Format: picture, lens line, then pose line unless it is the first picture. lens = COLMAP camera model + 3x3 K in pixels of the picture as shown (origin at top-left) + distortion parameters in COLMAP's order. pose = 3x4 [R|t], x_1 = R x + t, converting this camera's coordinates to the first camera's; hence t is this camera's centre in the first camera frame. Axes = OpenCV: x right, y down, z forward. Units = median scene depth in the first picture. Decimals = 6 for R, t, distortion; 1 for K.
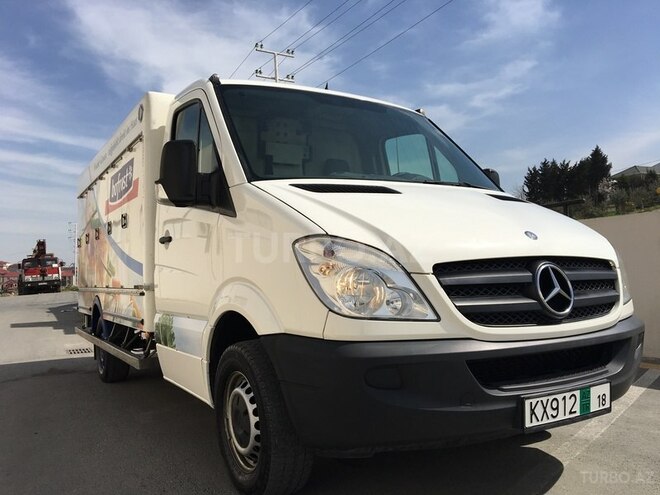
lens RADIAL K [[553.8, 0, 330.0], [0, 553.8, 247.5], [0, 0, 1]] dist [0.087347, -0.167195]
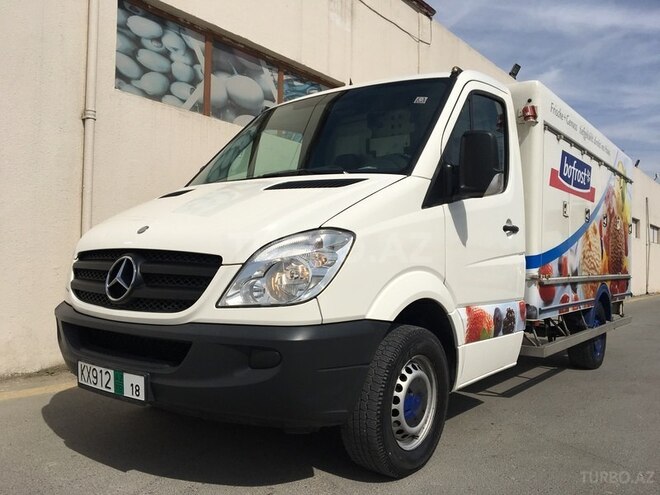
lens RADIAL K [[553.8, 0, 330.0], [0, 553.8, 247.5], [0, 0, 1]] dist [0.087347, -0.167195]
pose [[0.363224, 0.011156, -0.931635, 1.644981], [0.012375, 0.999782, 0.016797, -0.001211], [0.931620, -0.017630, 0.363007, 1.012066]]
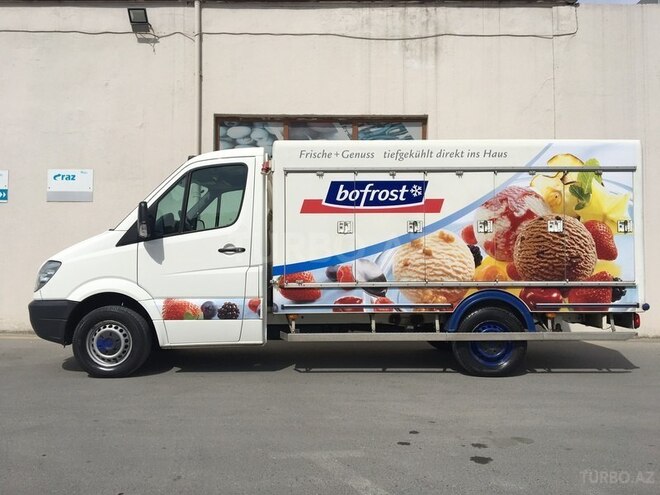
lens RADIAL K [[553.8, 0, 330.0], [0, 553.8, 247.5], [0, 0, 1]] dist [0.087347, -0.167195]
pose [[-0.500595, 0.000781, -0.865681, 2.699616], [0.056002, 0.997934, -0.031484, 0.124717], [0.863869, -0.064240, -0.499604, 5.890848]]
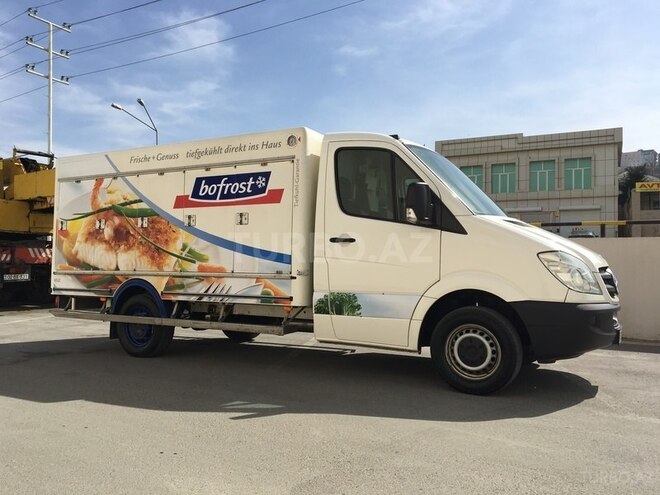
lens RADIAL K [[553.8, 0, 330.0], [0, 553.8, 247.5], [0, 0, 1]] dist [0.087347, -0.167195]
pose [[-0.860362, -0.011825, -0.509546, 0.291548], [0.028058, 0.997116, -0.070517, 0.429294], [0.508910, -0.074967, -0.857549, 8.391231]]
